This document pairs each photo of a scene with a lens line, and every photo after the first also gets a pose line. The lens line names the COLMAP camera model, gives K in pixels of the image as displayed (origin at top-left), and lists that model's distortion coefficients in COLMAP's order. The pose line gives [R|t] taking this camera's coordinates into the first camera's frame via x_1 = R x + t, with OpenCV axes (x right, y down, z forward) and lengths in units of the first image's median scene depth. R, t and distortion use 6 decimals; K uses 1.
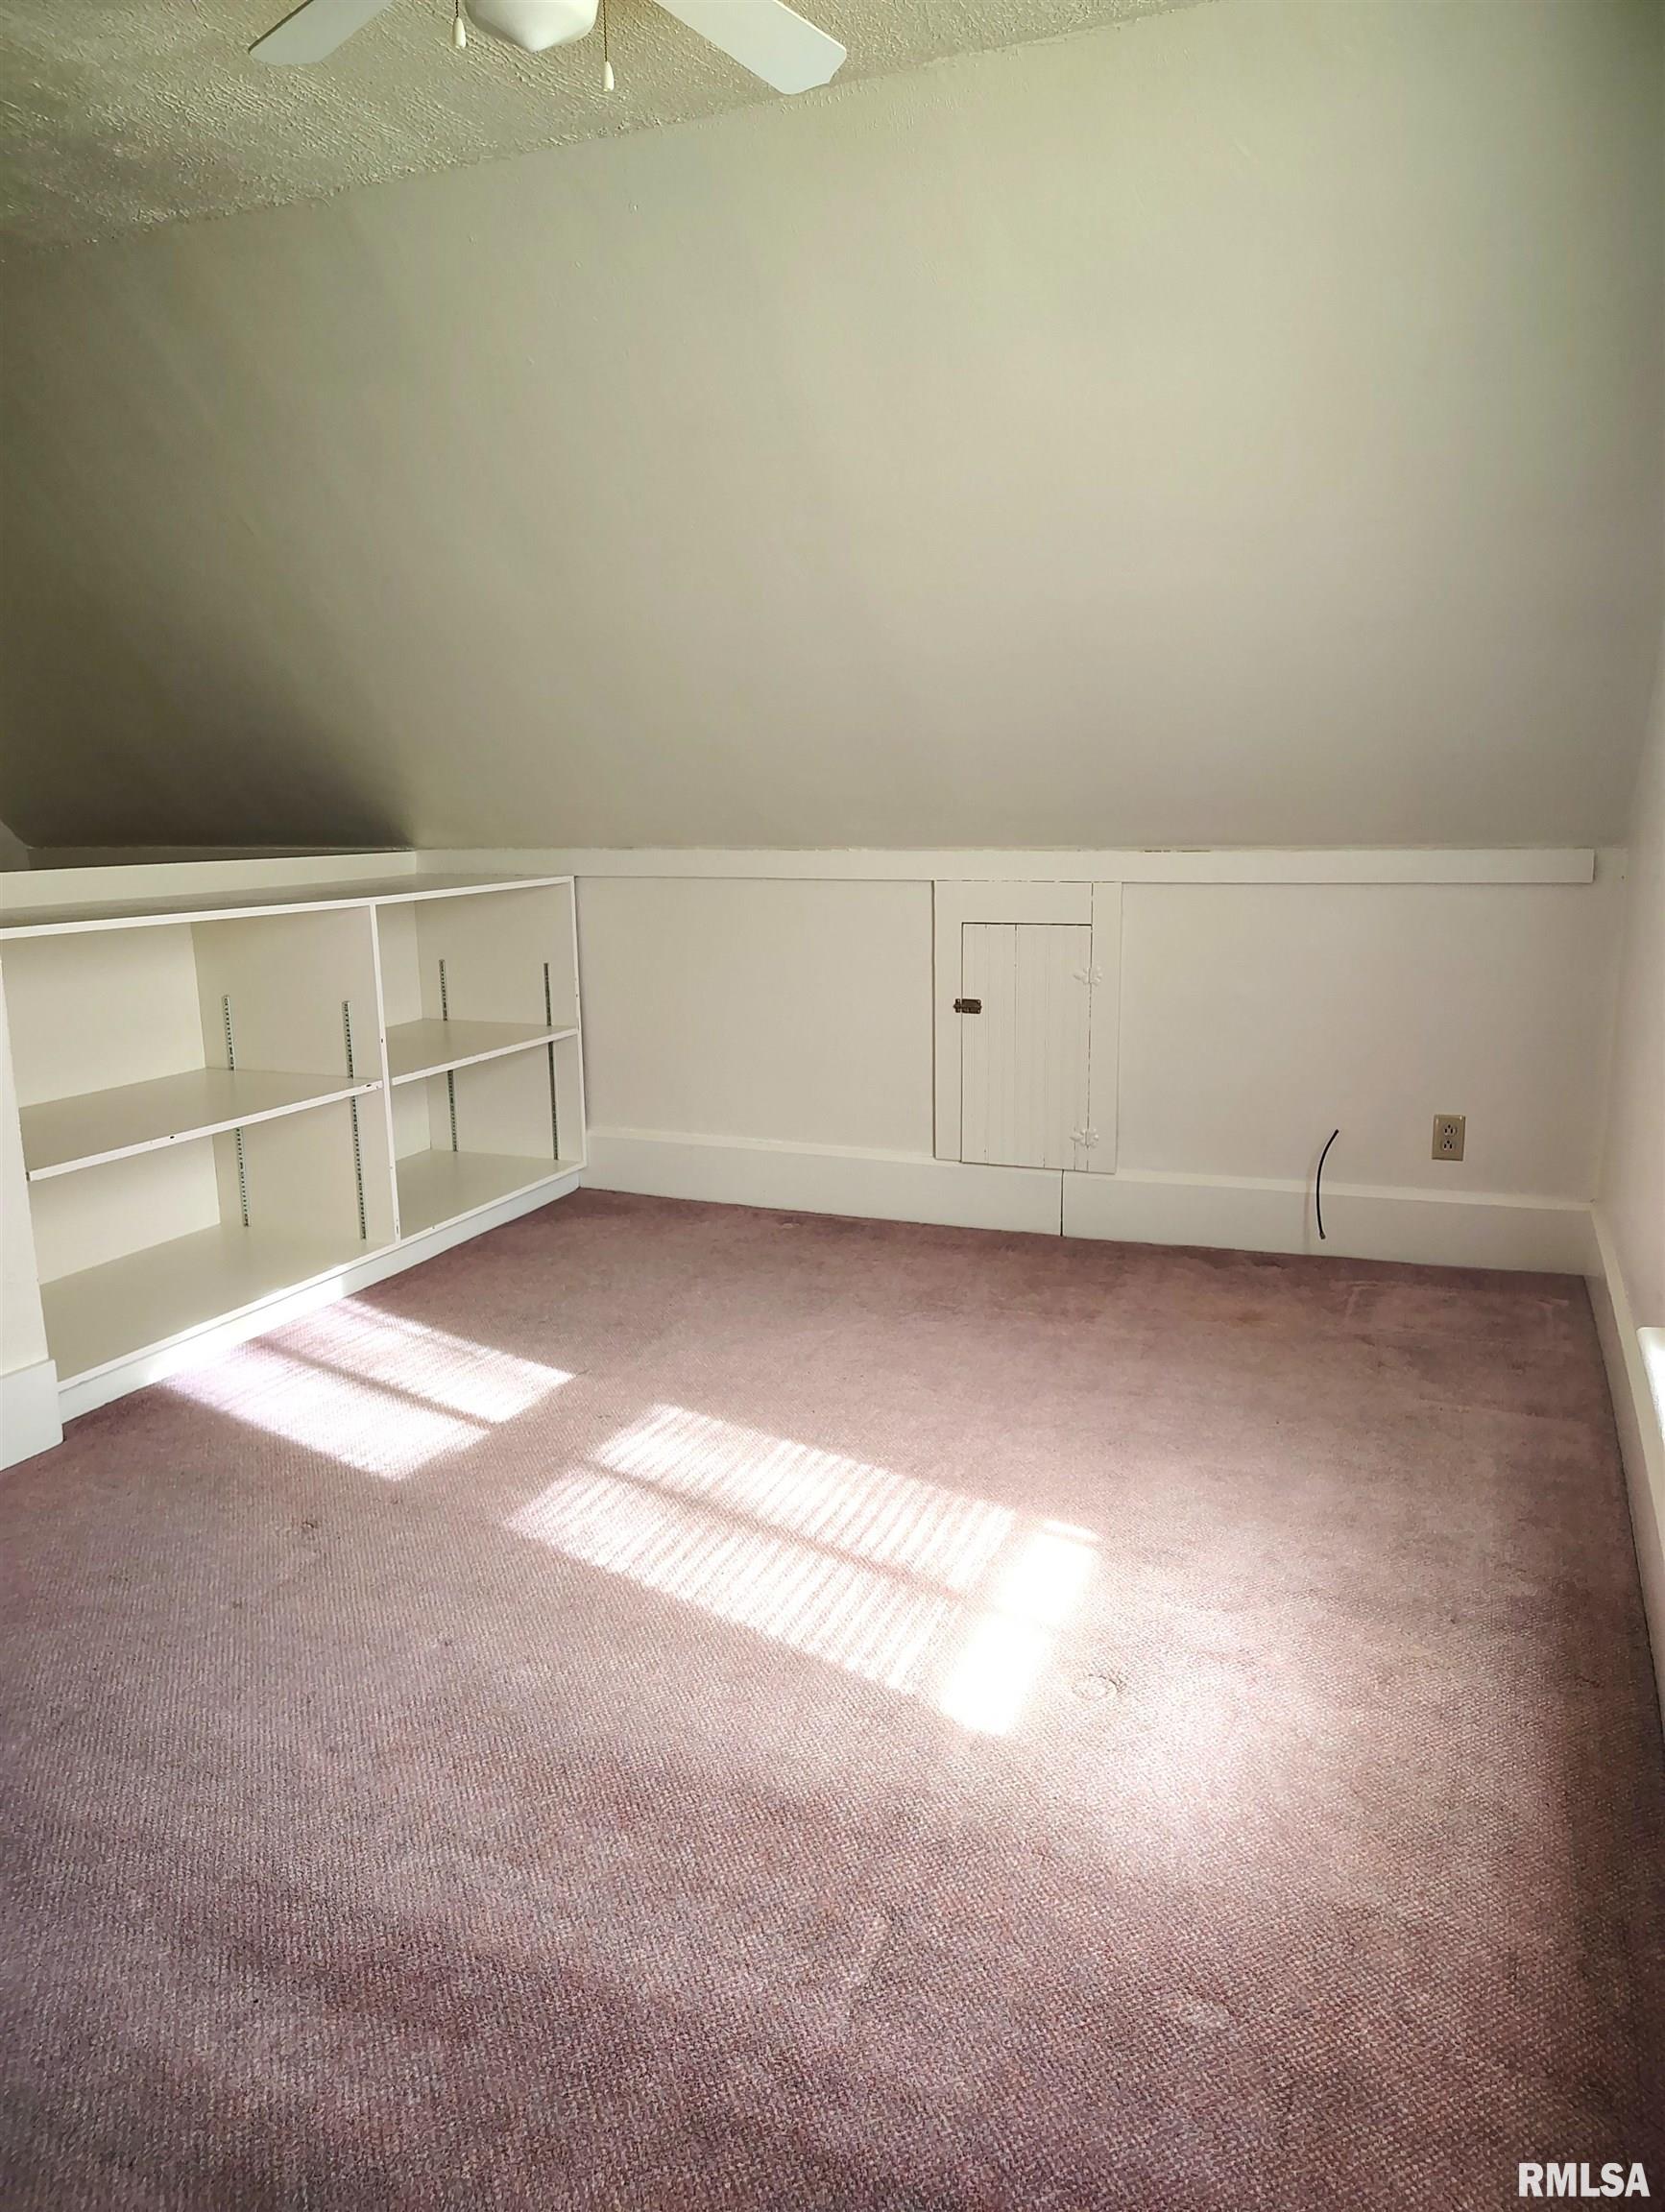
lens RADIAL K [[1585.4, 0, 831.8], [0, 1585.4, 1108.8], [0, 0, 1]] dist [0.070304, -0.092789]
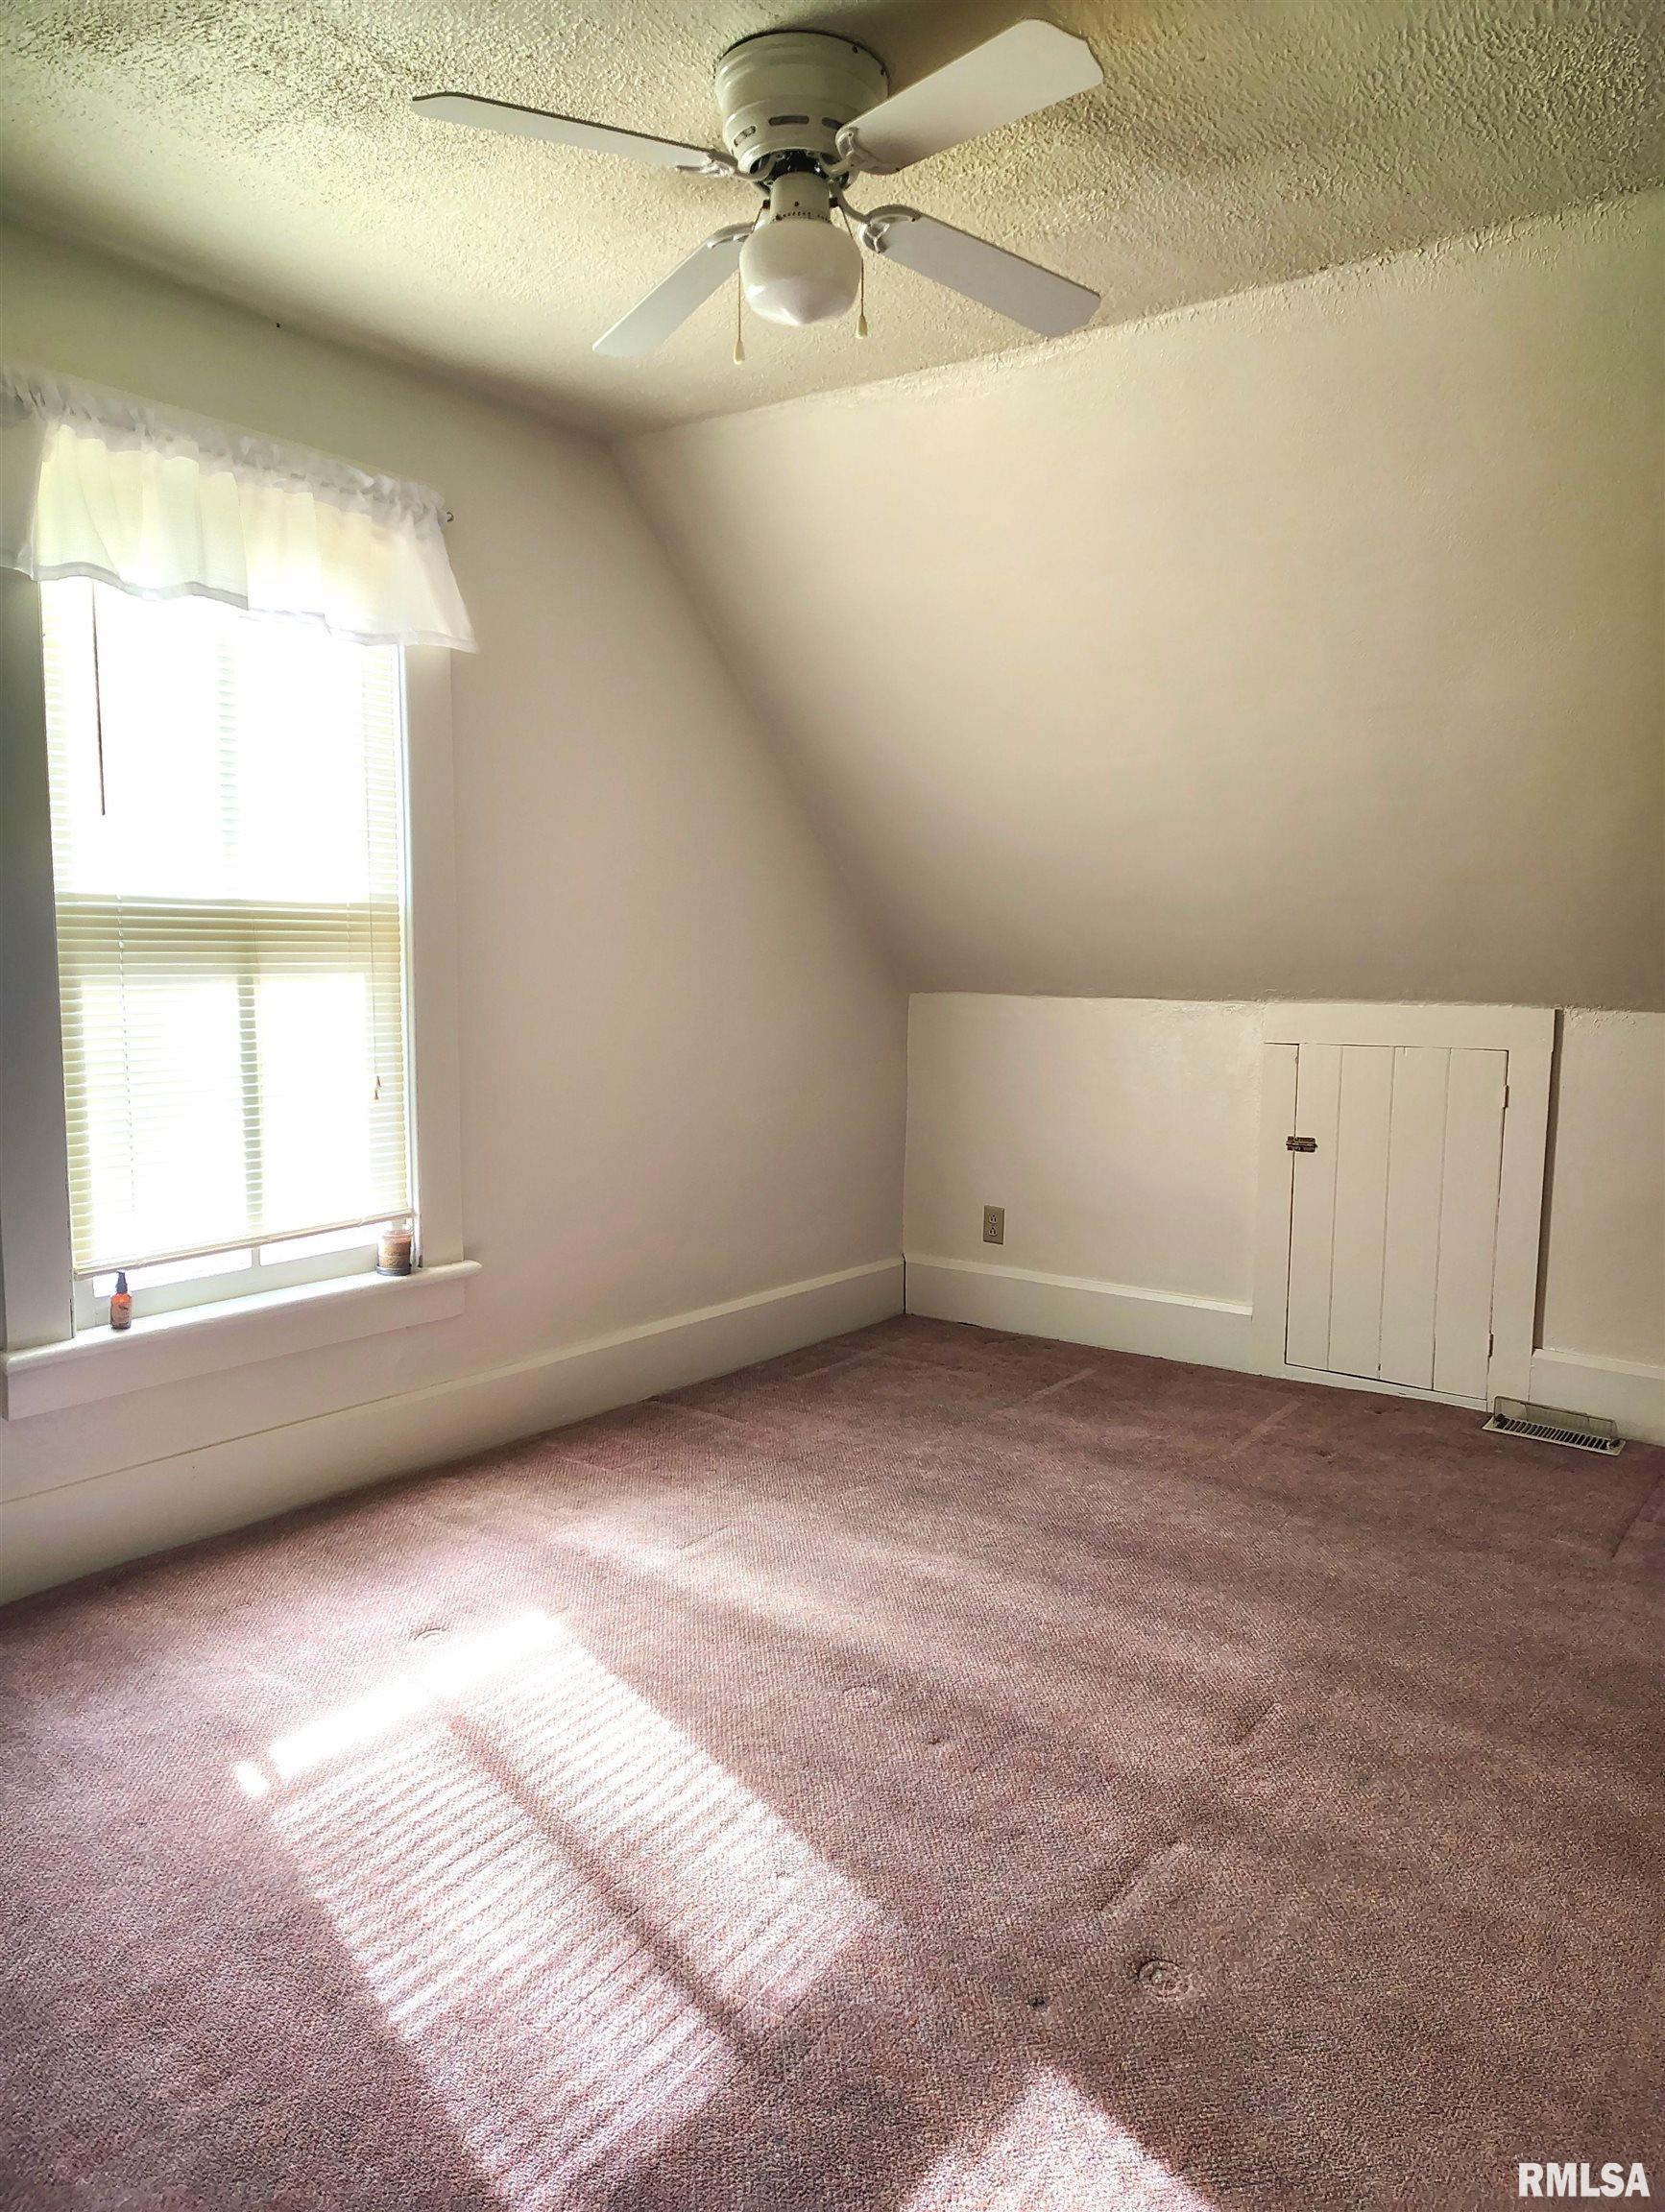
lens RADIAL K [[1585.4, 0, 831.8], [0, 1585.4, 1108.8], [0, 0, 1]] dist [0.070304, -0.092789]
pose [[-0.968584, -0.021921, 0.247718, -0.364323], [0.055382, 0.952079, 0.300796, -0.328471], [-0.242441, 0.305065, -0.920955, 1.592776]]
